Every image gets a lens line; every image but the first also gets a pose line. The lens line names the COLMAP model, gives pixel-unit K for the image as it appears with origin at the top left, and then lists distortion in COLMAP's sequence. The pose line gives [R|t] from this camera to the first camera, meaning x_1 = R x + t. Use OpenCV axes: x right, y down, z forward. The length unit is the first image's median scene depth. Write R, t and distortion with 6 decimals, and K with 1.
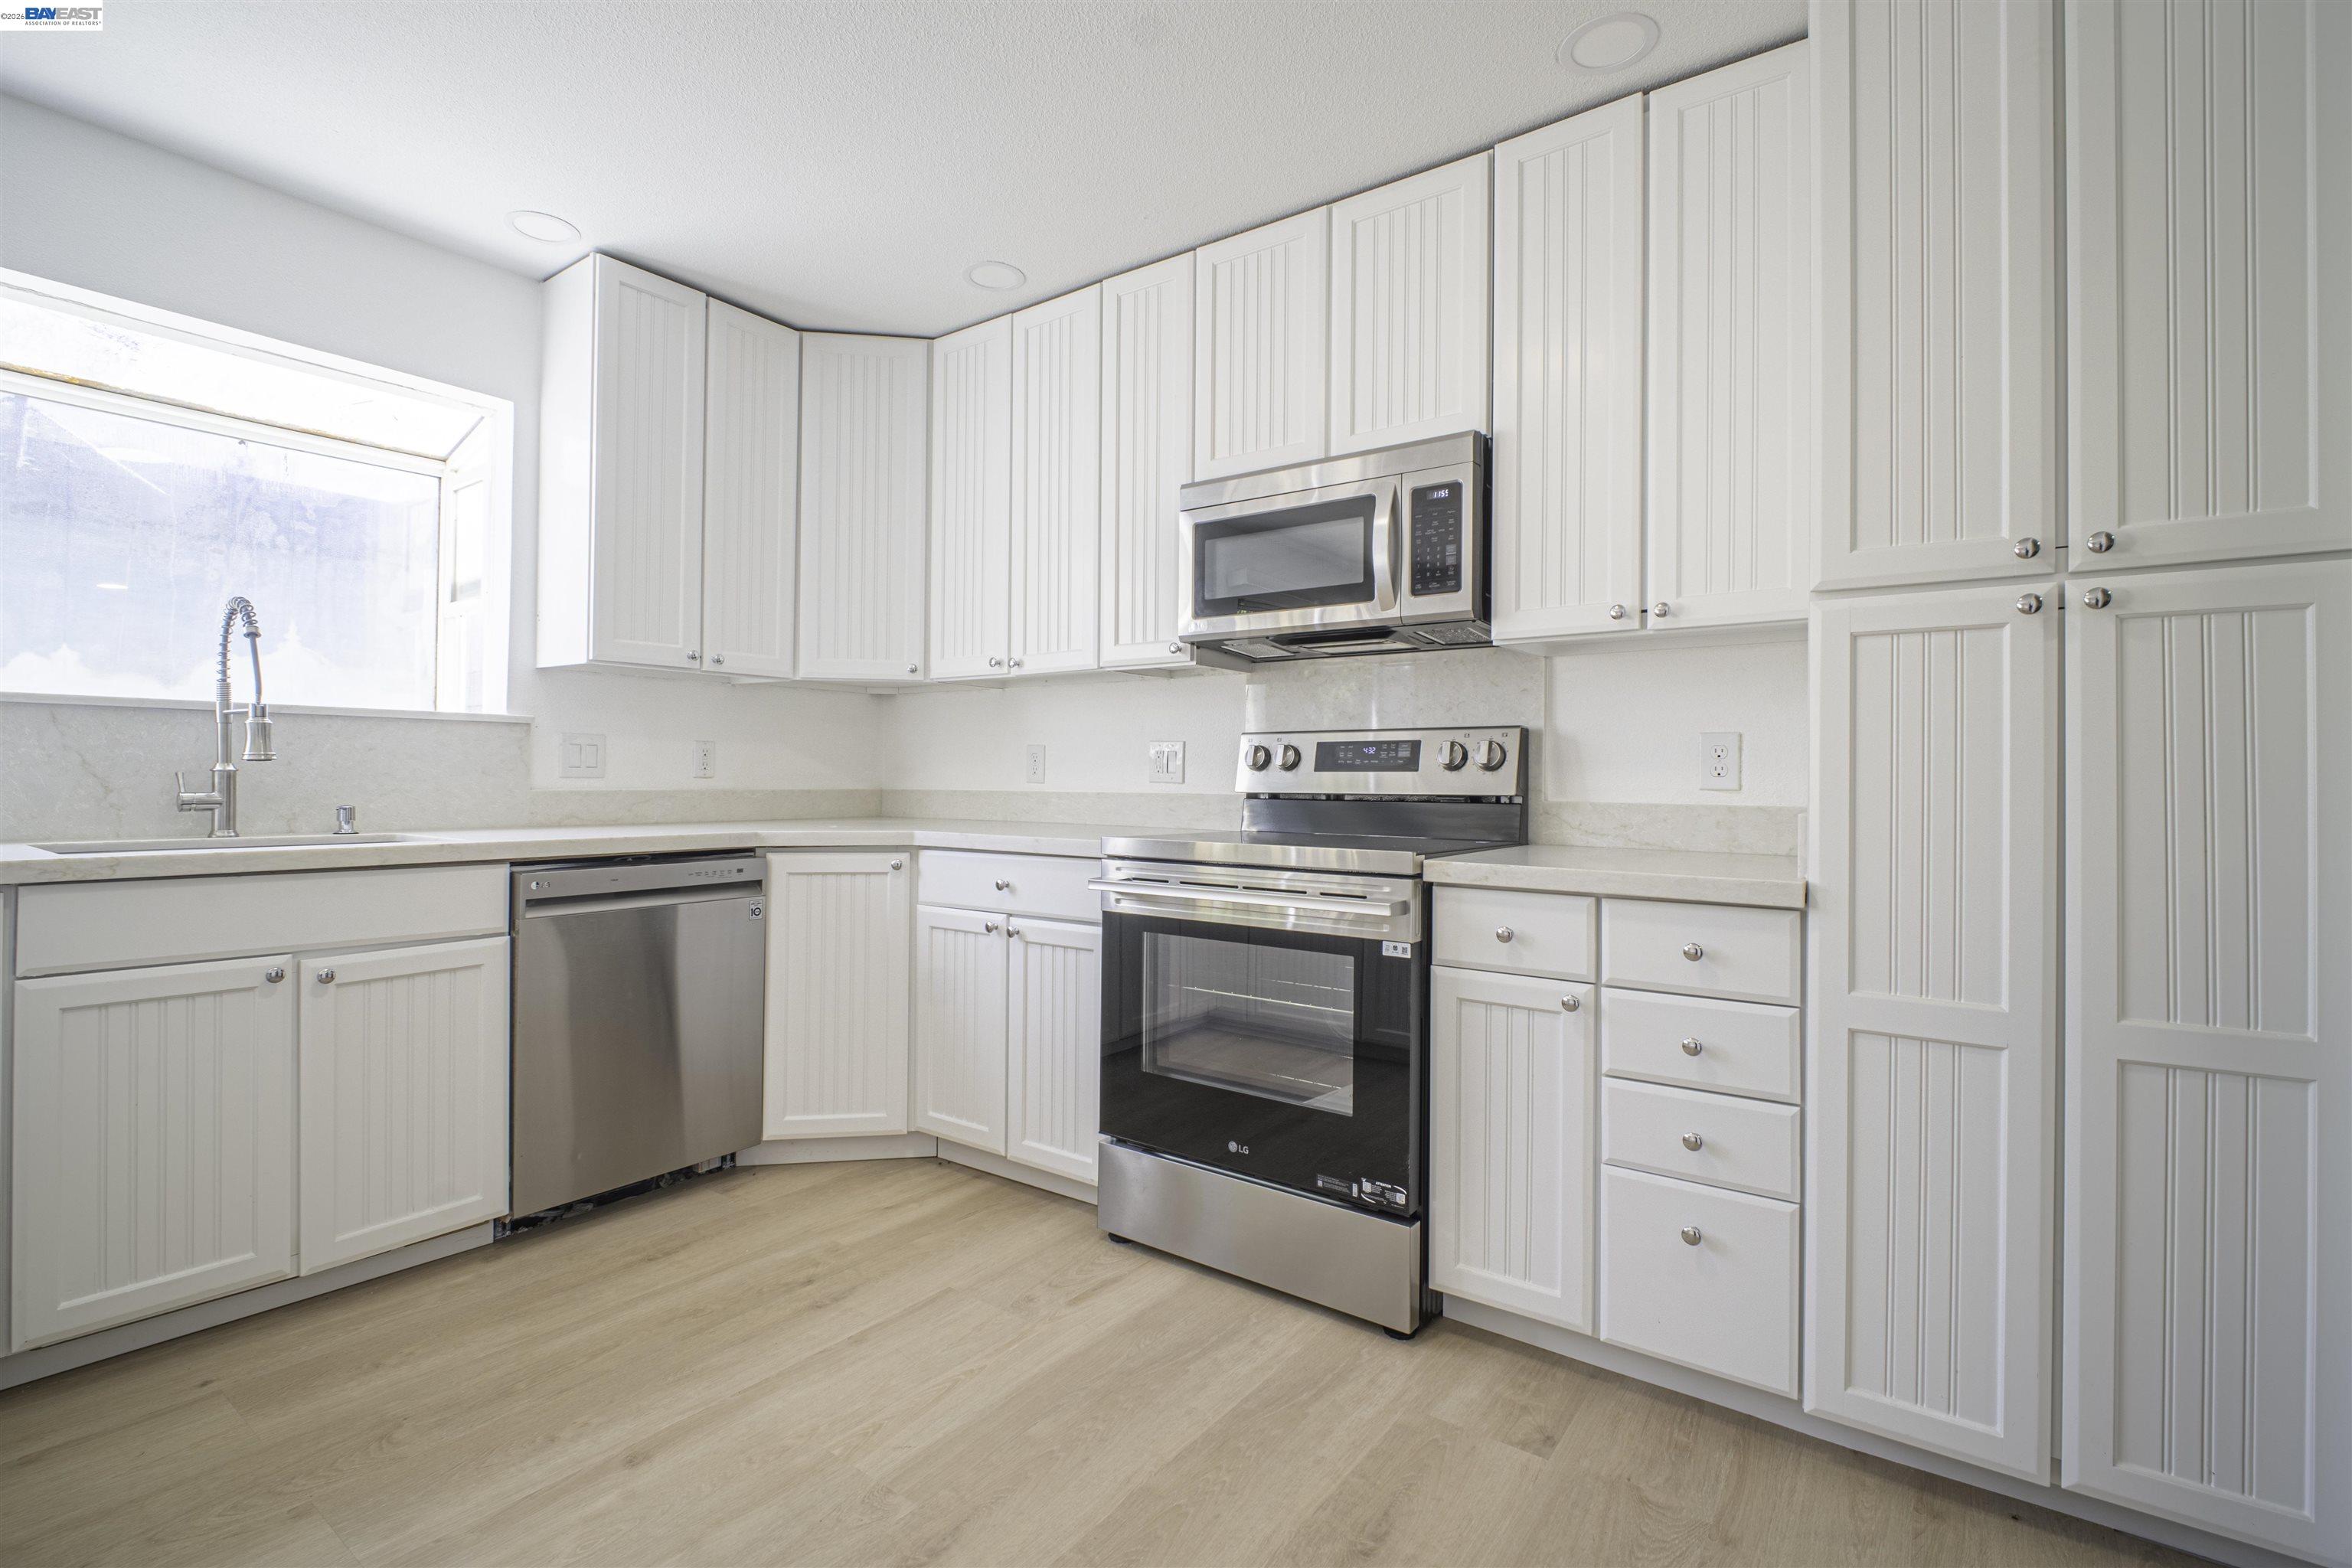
lens RADIAL K [[1064.4, 0, 1158.3], [0, 1064.4, 770.3], [0, 0, 1]] dist [-0.001924, -0.006524]
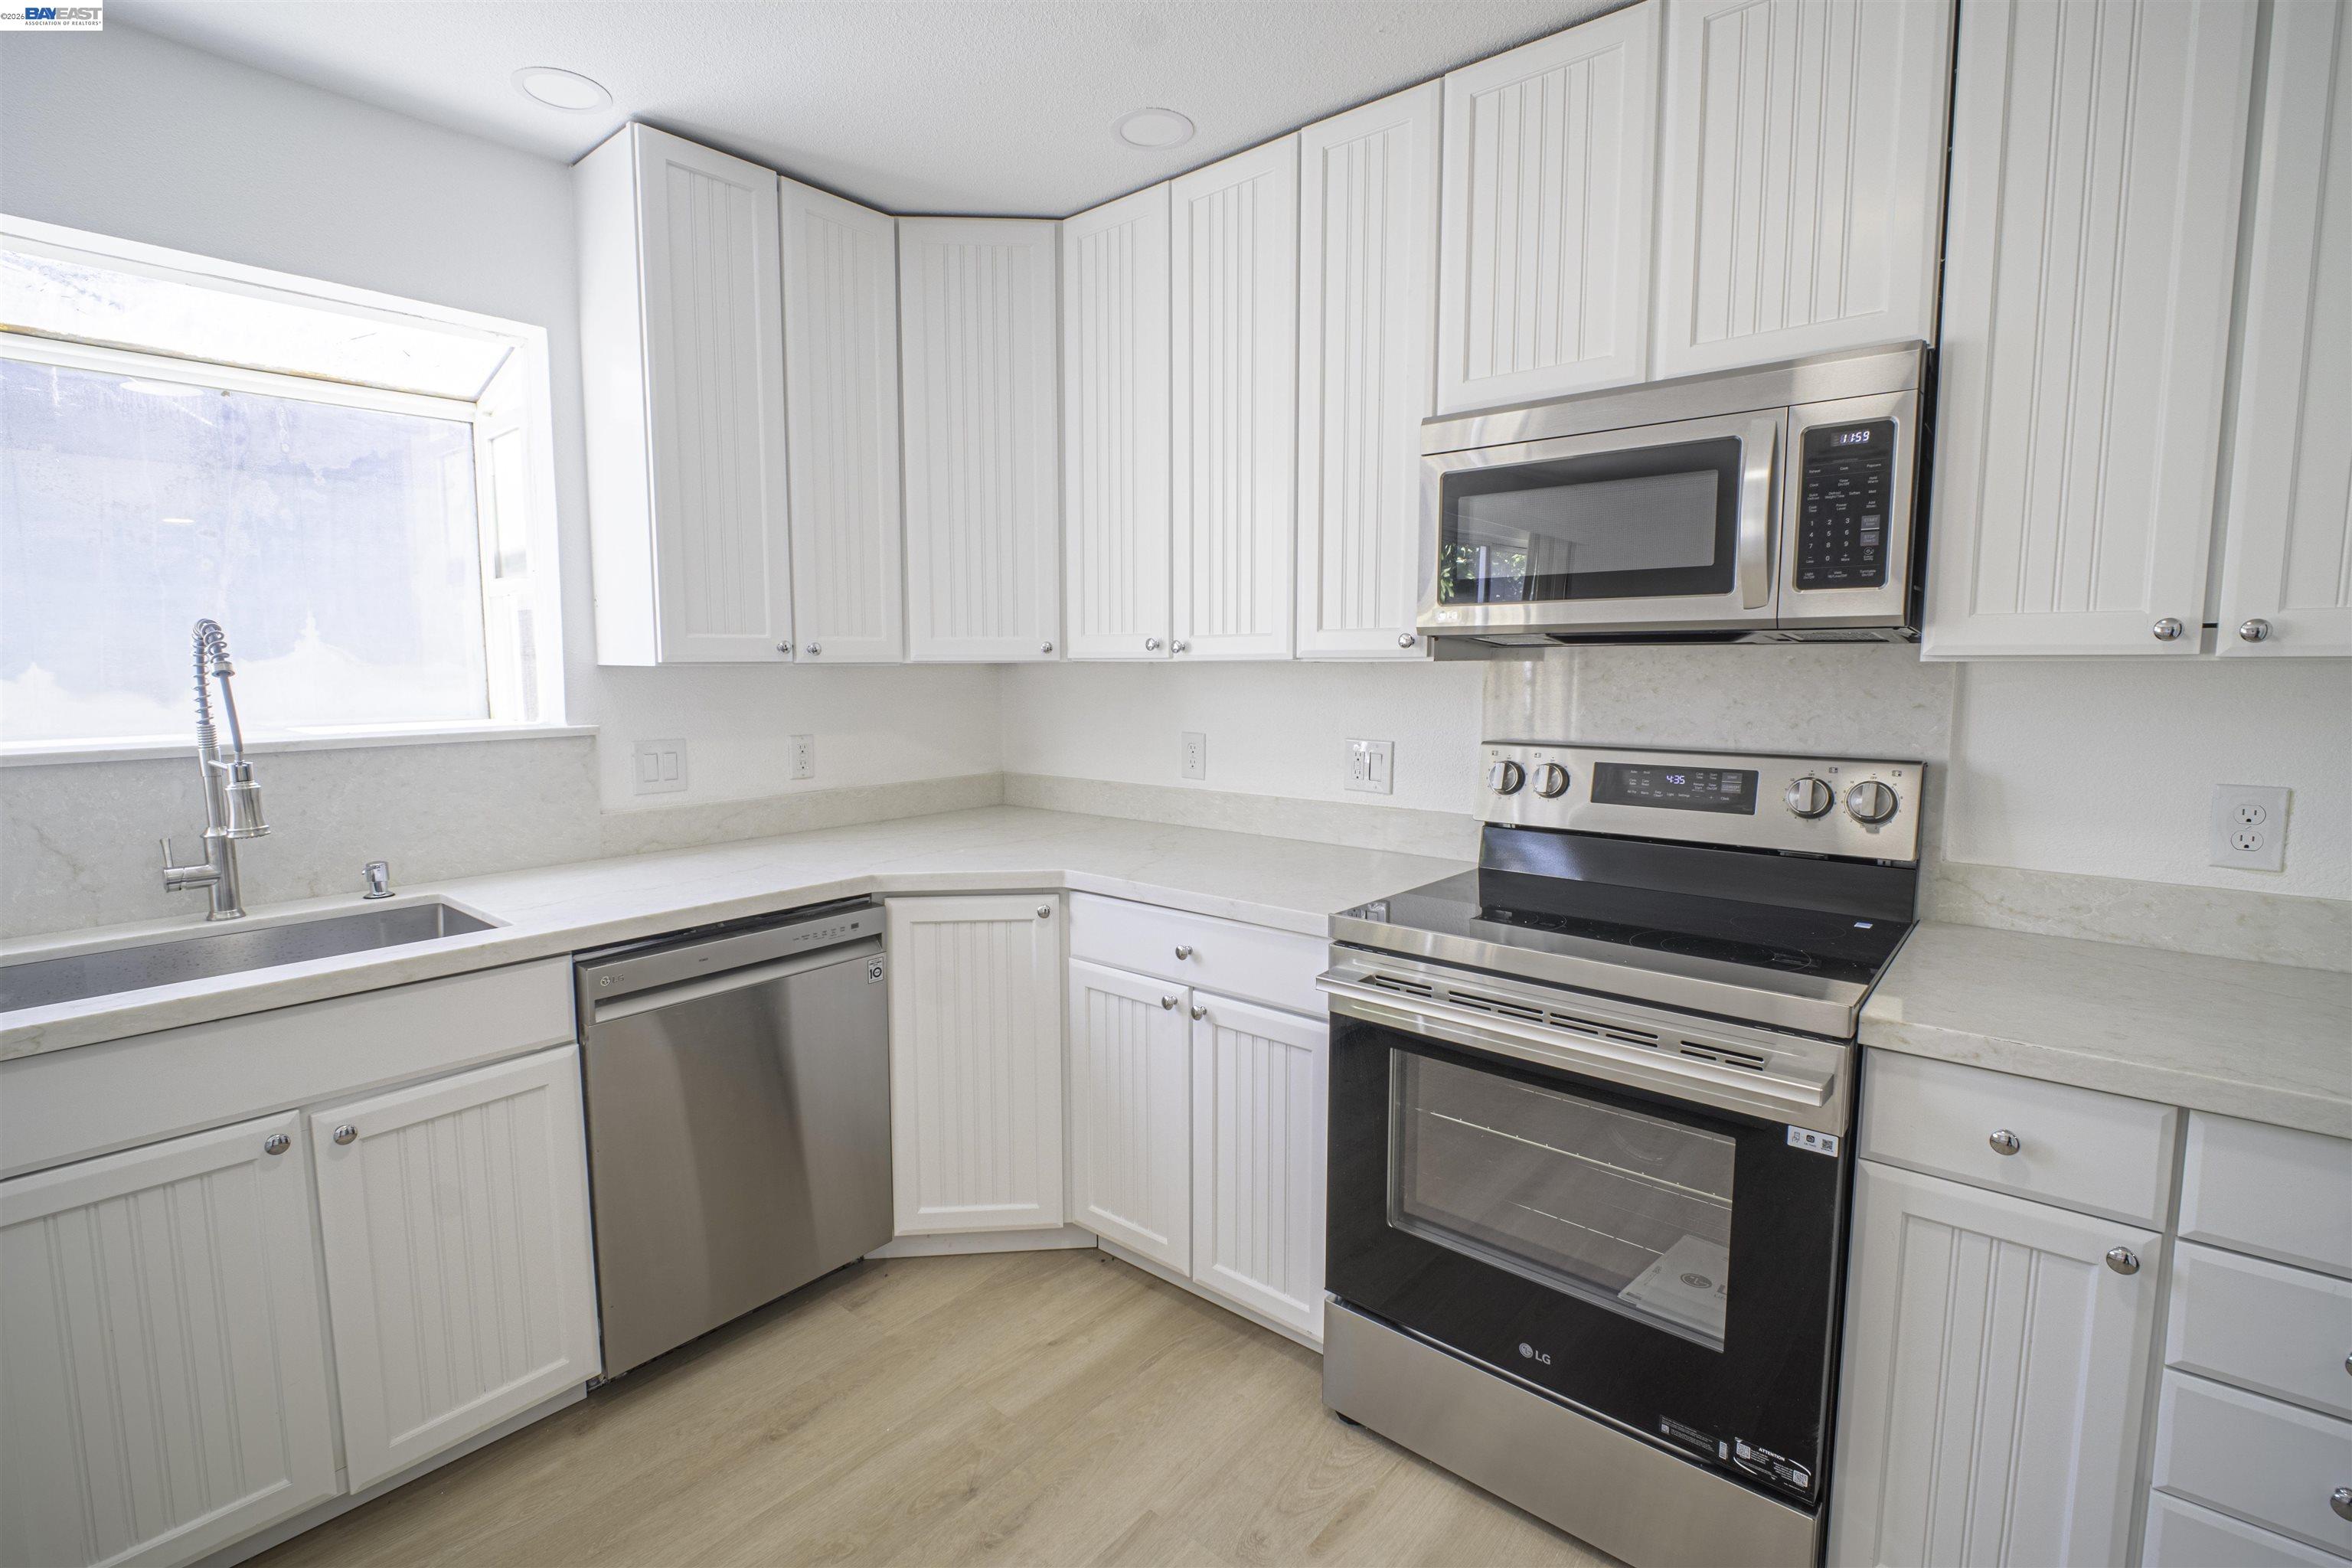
lens RADIAL K [[1064.4, 0, 1157.6], [0, 1064.4, 770.7], [0, 0, 1]] dist [-0.001924, -0.006524]
pose [[0.997234, -0.004288, -0.074197, -0.123503], [0.012312, 0.994072, 0.108023, -0.125937], [0.073294, -0.108638, 0.991376, 0.273768]]
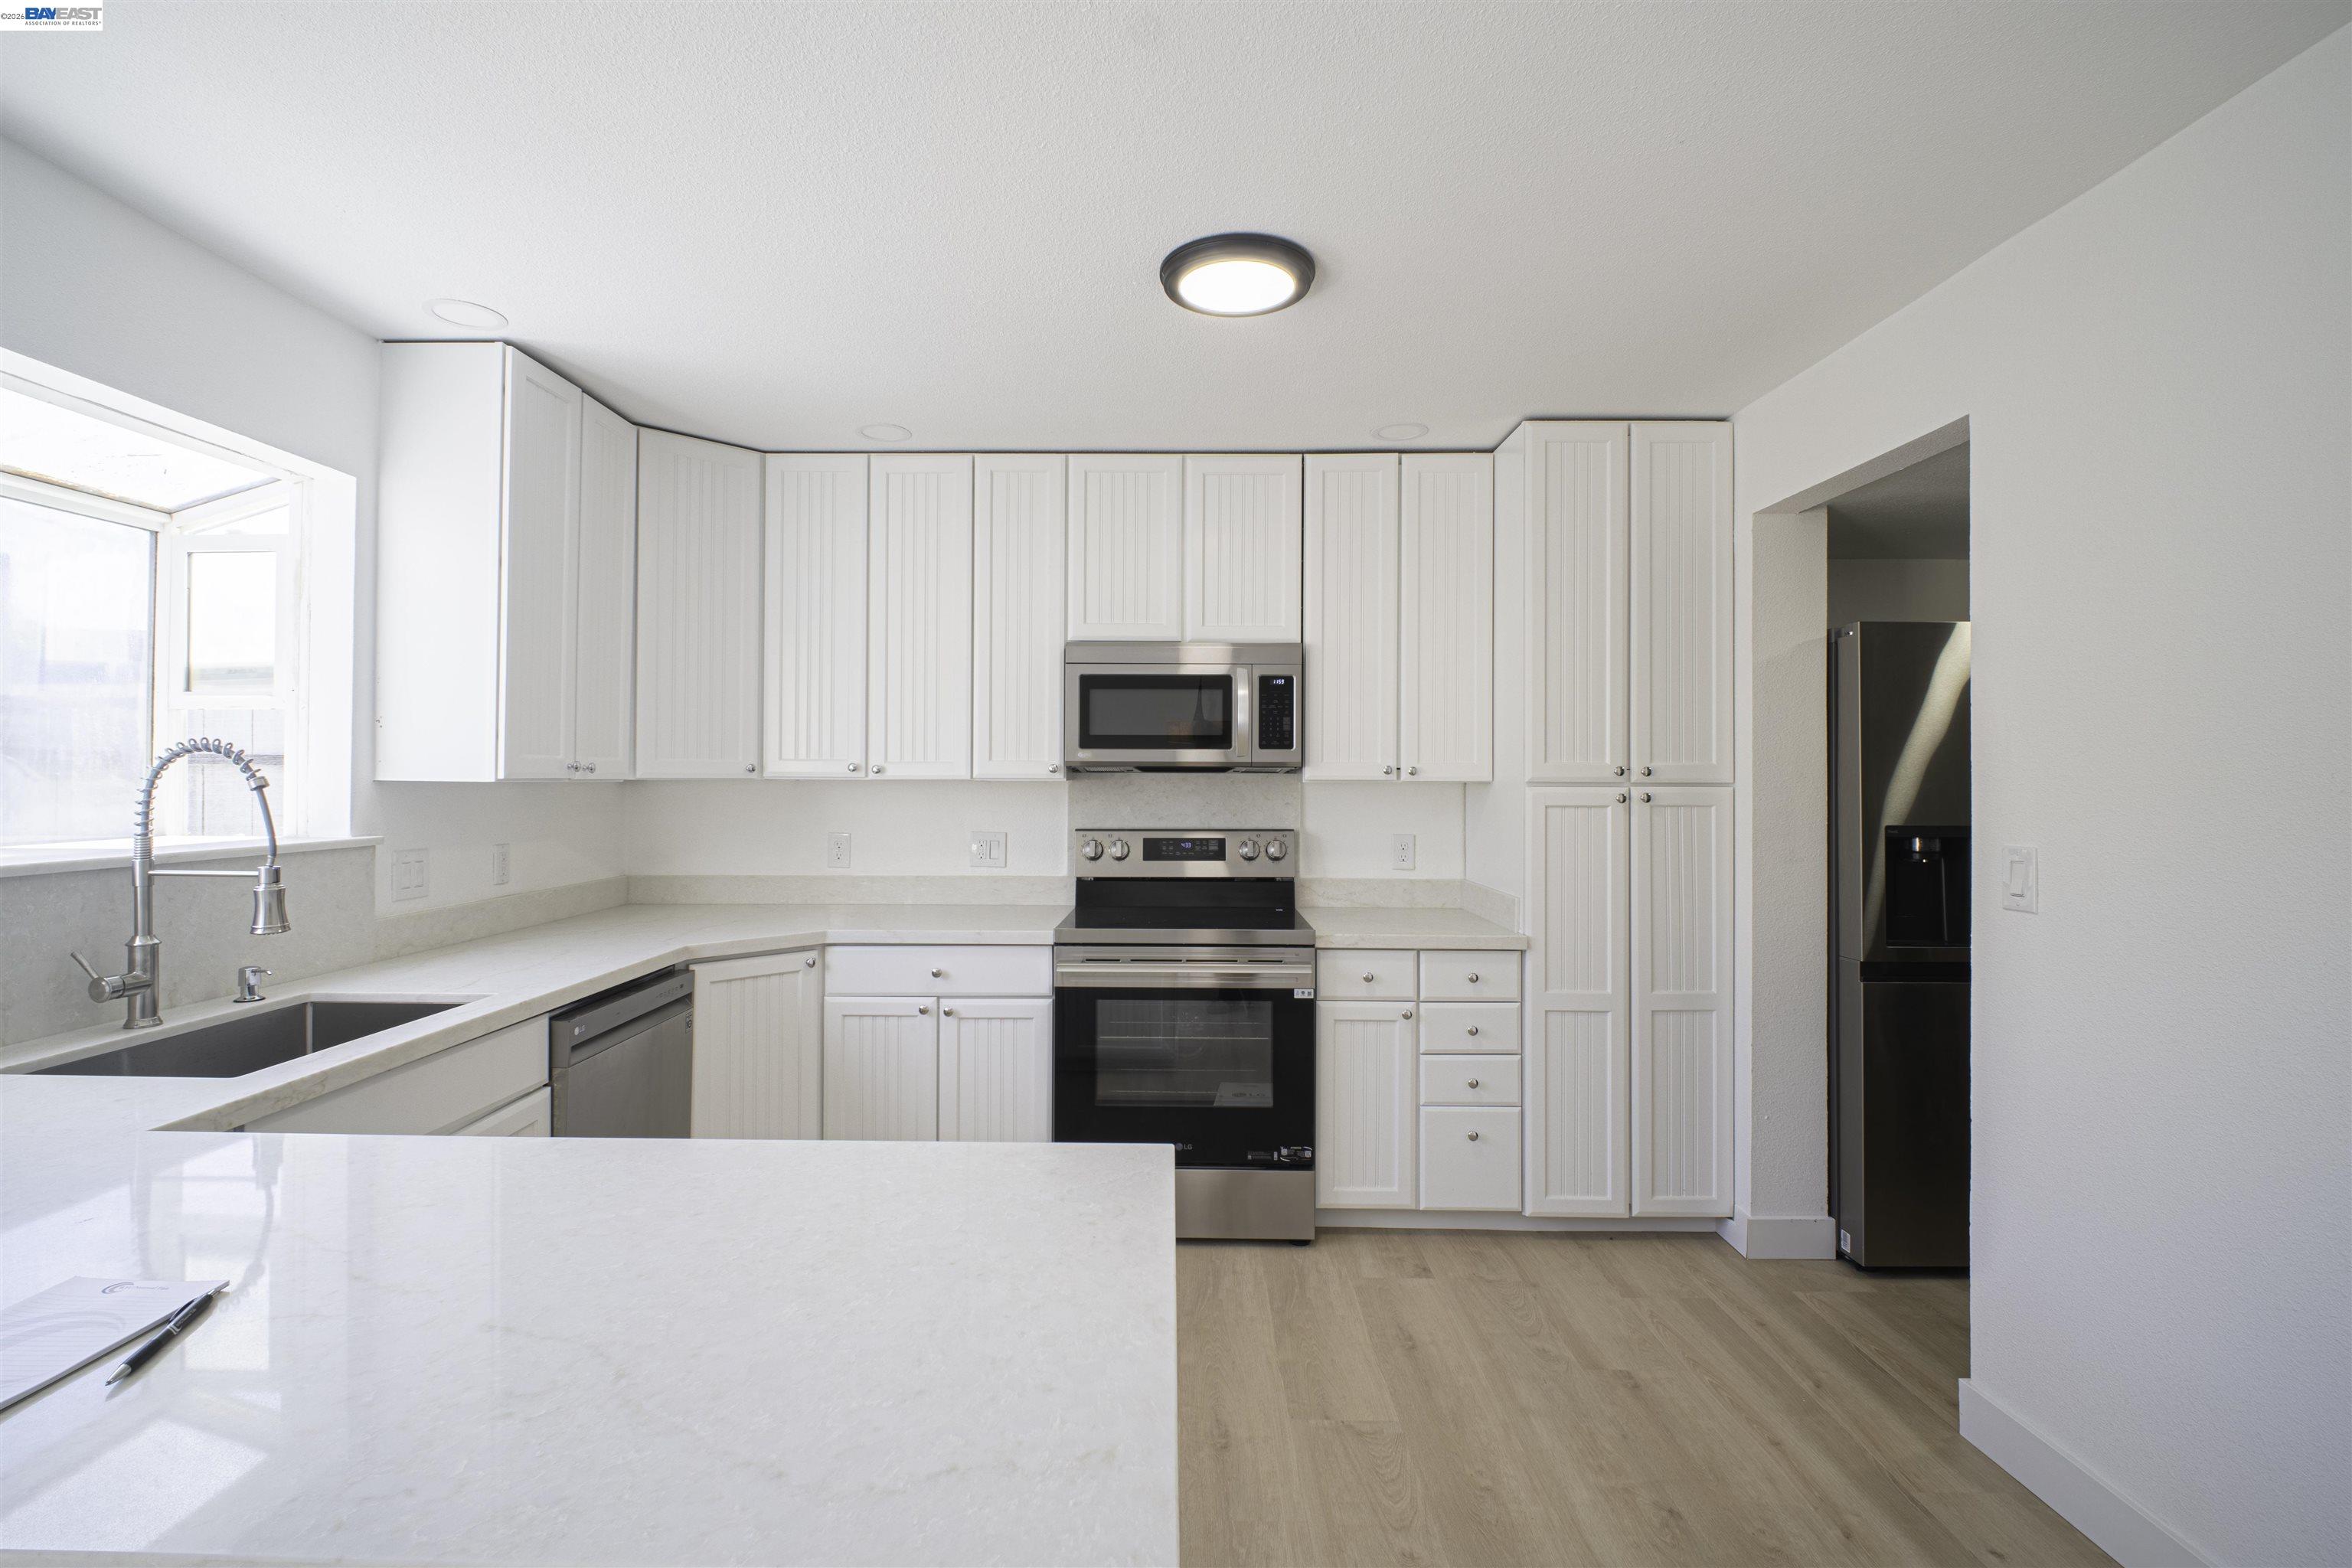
lens RADIAL K [[1064.4, 0, 1158.8], [0, 1064.4, 768.5], [0, 0, 1]] dist [-0.001924, -0.006524]
pose [[0.814542, -0.000108, 0.580105, -0.723686], [-0.000930, 0.999998, 0.001492, -0.137972], [-0.580105, -0.001755, 0.814540, -0.116166]]
